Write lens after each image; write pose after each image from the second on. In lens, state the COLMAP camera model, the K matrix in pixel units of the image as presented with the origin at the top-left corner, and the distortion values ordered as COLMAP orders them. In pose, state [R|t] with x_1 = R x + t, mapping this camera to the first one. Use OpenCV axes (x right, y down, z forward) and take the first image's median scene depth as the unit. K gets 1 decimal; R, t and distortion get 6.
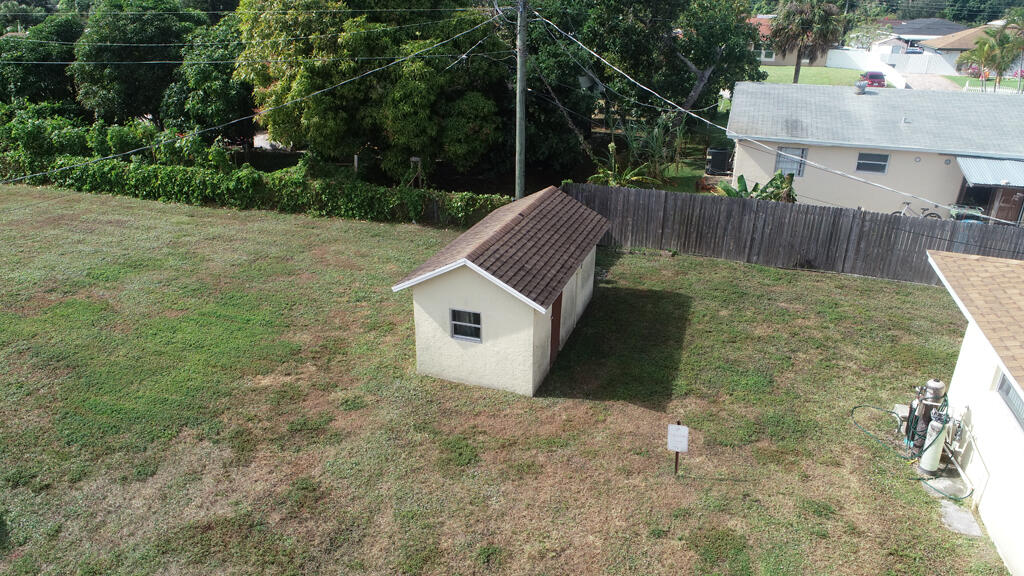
lens RADIAL K [[684.7, 0, 507.6], [0, 684.7, 294.7], [0, 0, 1]] dist [0.003212, -0.010340]
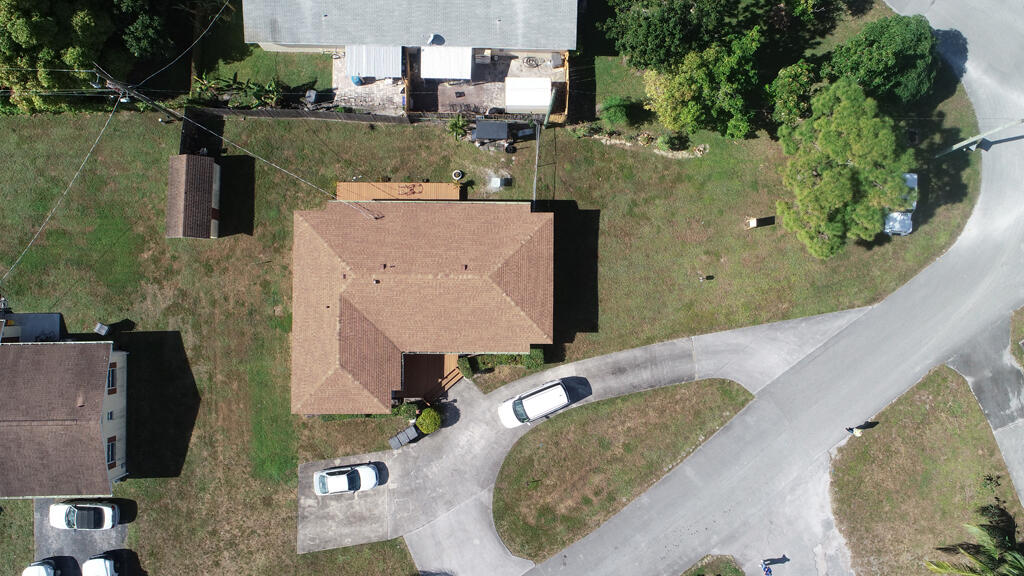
lens RADIAL K [[684.7, 0, 513.8], [0, 684.7, 286.3], [0, 0, 1]] dist [0.003212, -0.010340]
pose [[0.950961, -0.308809, 0.017638, 0.799922], [0.115334, 0.406922, 0.906153, -1.653454], [-0.287005, -0.859681, 0.422583, -0.709960]]
